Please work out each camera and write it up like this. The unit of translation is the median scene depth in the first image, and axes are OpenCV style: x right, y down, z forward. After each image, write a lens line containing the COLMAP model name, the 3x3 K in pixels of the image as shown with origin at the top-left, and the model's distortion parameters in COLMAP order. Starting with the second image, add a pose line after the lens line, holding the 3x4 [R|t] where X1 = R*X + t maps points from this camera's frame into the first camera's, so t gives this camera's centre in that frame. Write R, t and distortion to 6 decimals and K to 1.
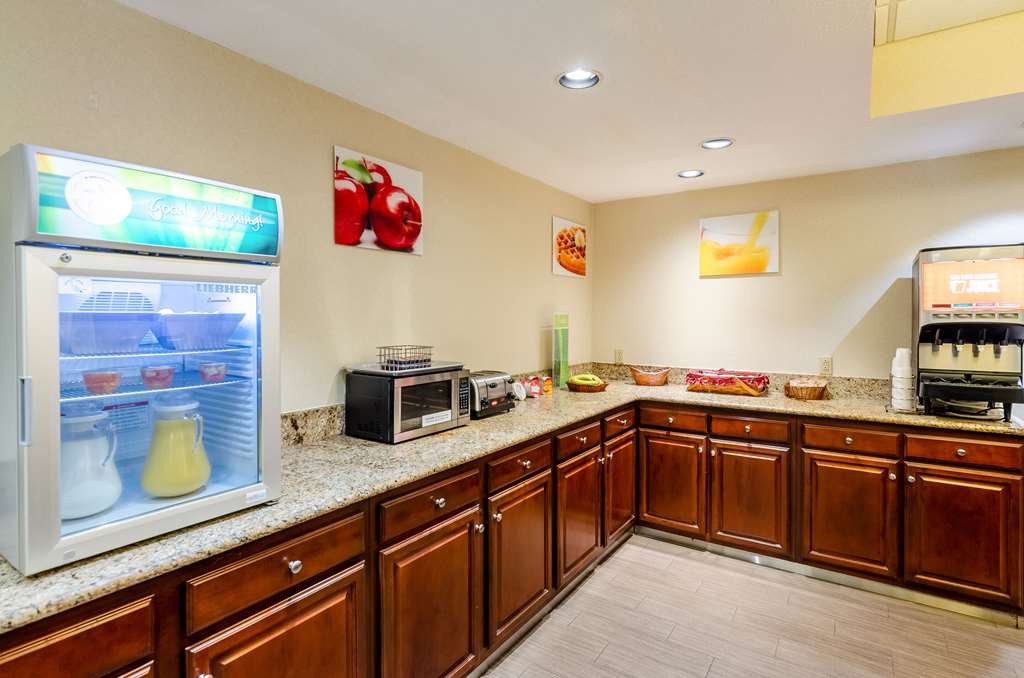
lens RADIAL K [[511.7, 0, 540.6], [0, 511.7, 325.1], [0, 0, 1]] dist [0.003177, 0.000631]
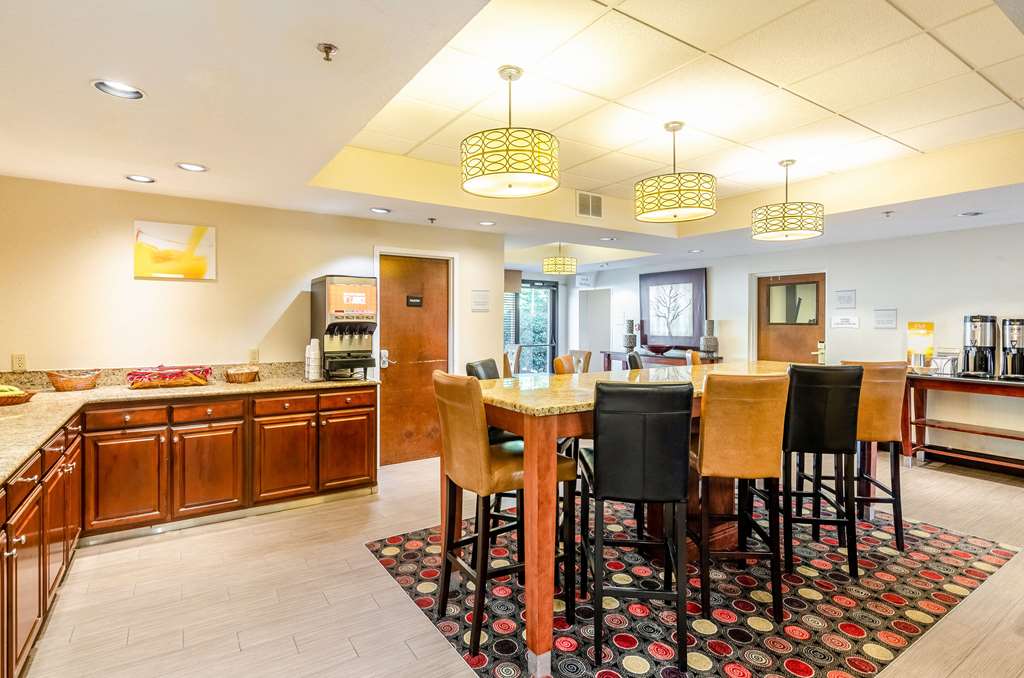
lens RADIAL K [[473.2, 0, 508.1], [0, 473.2, 316.2], [0, 0, 1]] dist [0.000511, -0.000286]
pose [[0.408188, 0.005614, 0.912880, -0.322766], [0.005933, 0.999944, -0.008802, -0.005342], [-0.912878, 0.009009, 0.408132, -0.085114]]
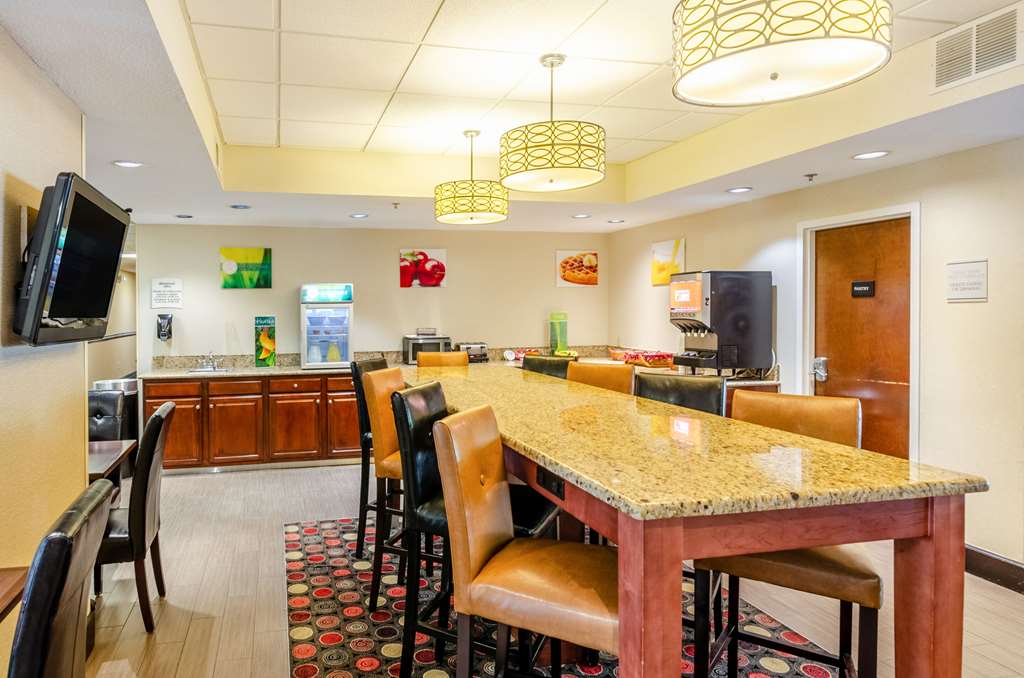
lens RADIAL K [[848.0, 0, 512.0], [0, 848.0, 339.0], [0, 0, 1]] dist [0.008399, 0.004933]
pose [[0.749117, 0.017714, -0.662201, 2.054142], [-0.000565, 0.999659, 0.026102, -0.009257], [0.662437, -0.019179, 0.748872, -1.312424]]
